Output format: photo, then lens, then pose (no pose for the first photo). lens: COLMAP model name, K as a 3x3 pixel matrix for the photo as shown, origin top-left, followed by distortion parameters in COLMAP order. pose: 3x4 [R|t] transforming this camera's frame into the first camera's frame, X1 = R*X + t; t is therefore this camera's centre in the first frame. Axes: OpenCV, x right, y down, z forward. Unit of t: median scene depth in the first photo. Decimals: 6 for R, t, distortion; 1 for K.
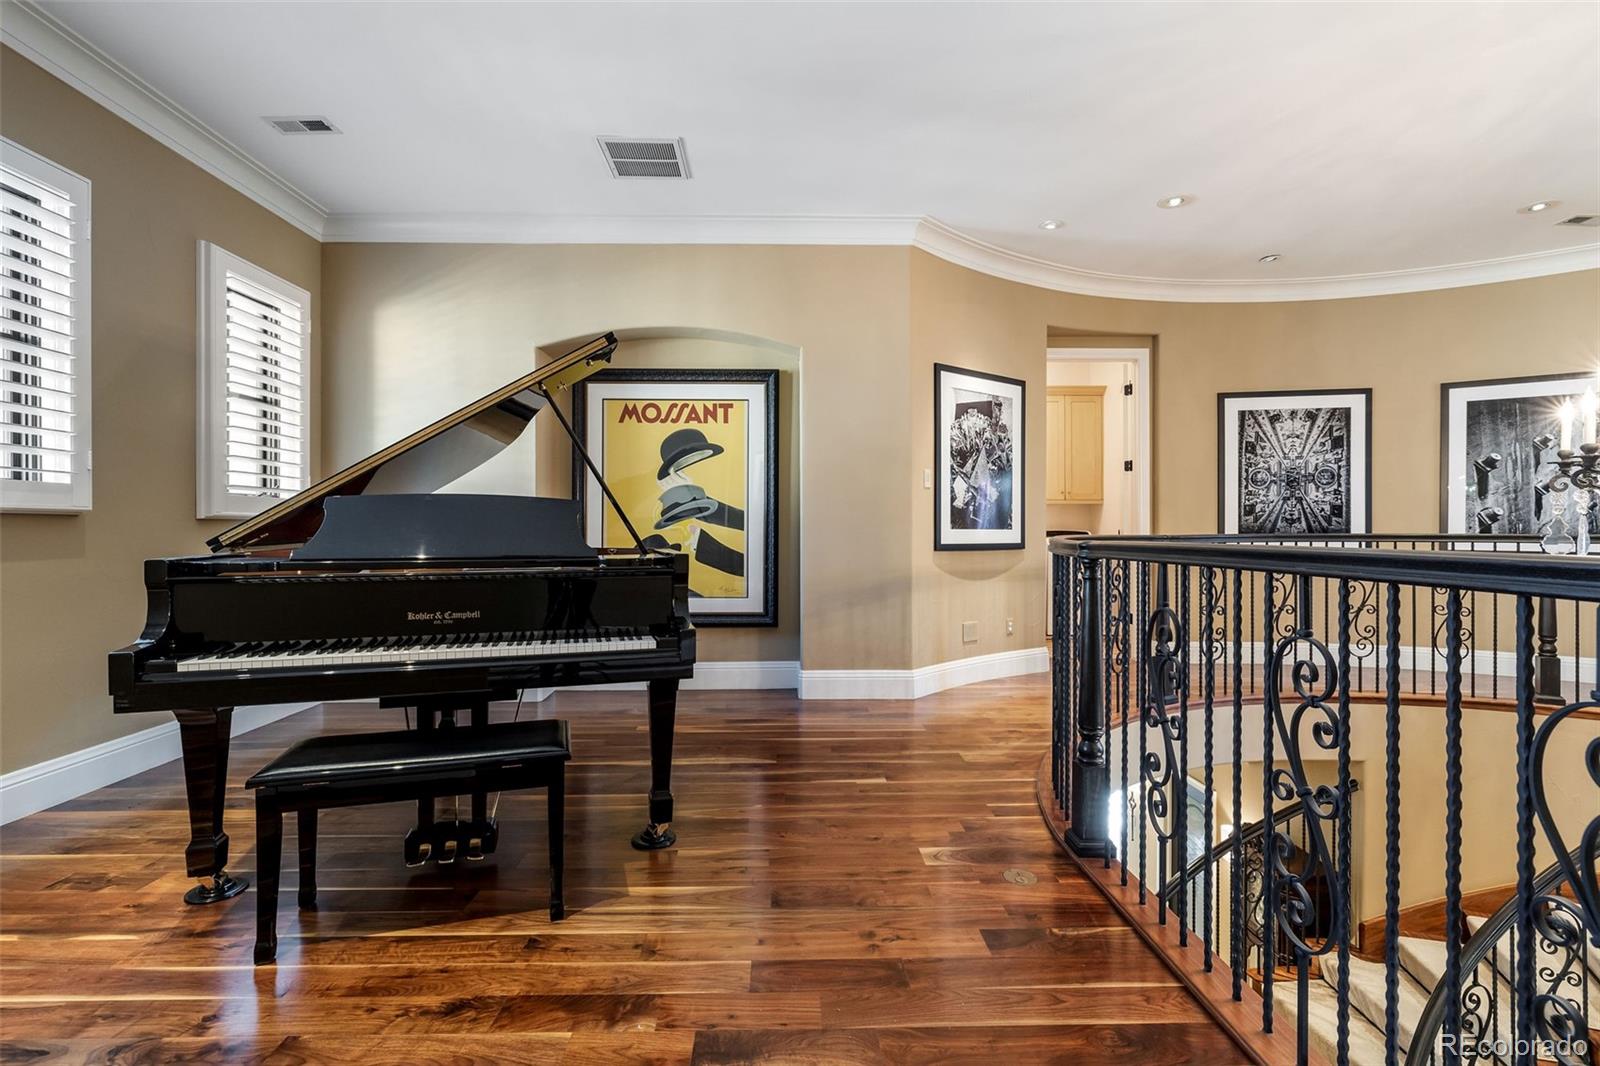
lens RADIAL K [[682.2, 0, 800.0], [0, 682.2, 533.0], [0, 0, 1]] dist [-0.001340, -0.000331]
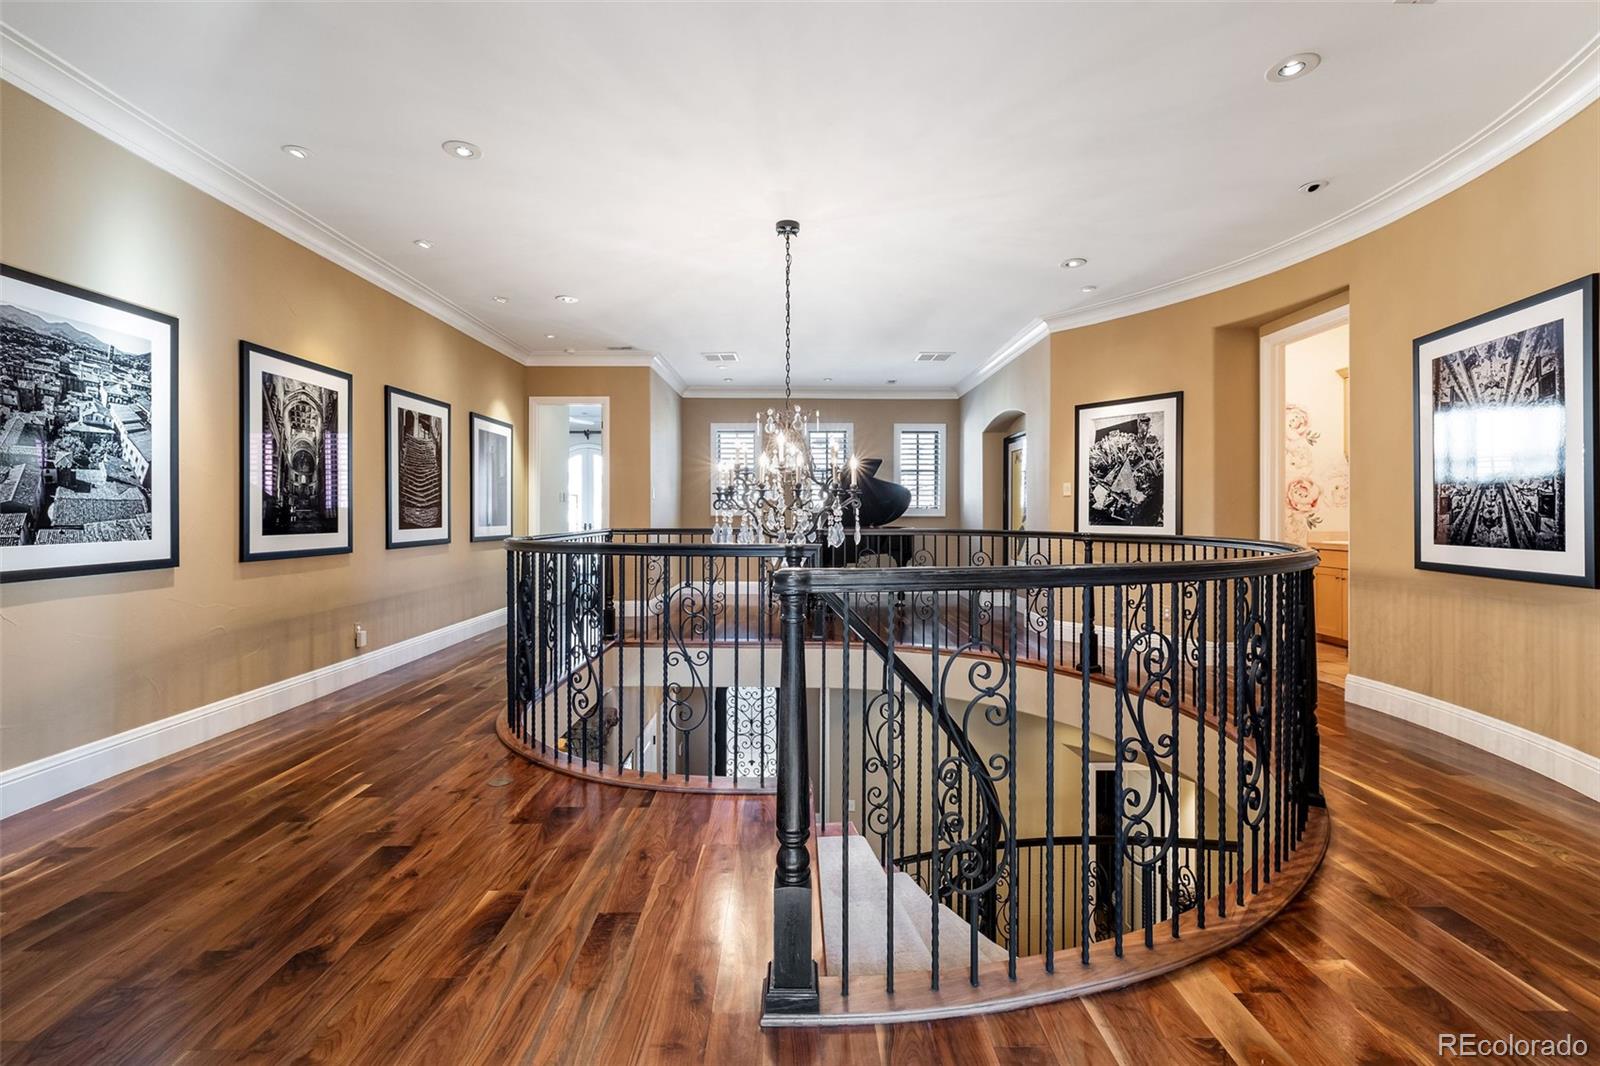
lens RADIAL K [[678.4, 0, 800.0], [0, 678.4, 533.0], [0, 0, 1]] dist [0.000834, -0.000045]
pose [[-0.007446, 0.026325, -0.999626, 1.361177], [-0.017728, 0.999493, 0.026454, -0.013620], [0.999815, 0.017918, -0.006976, 0.384772]]
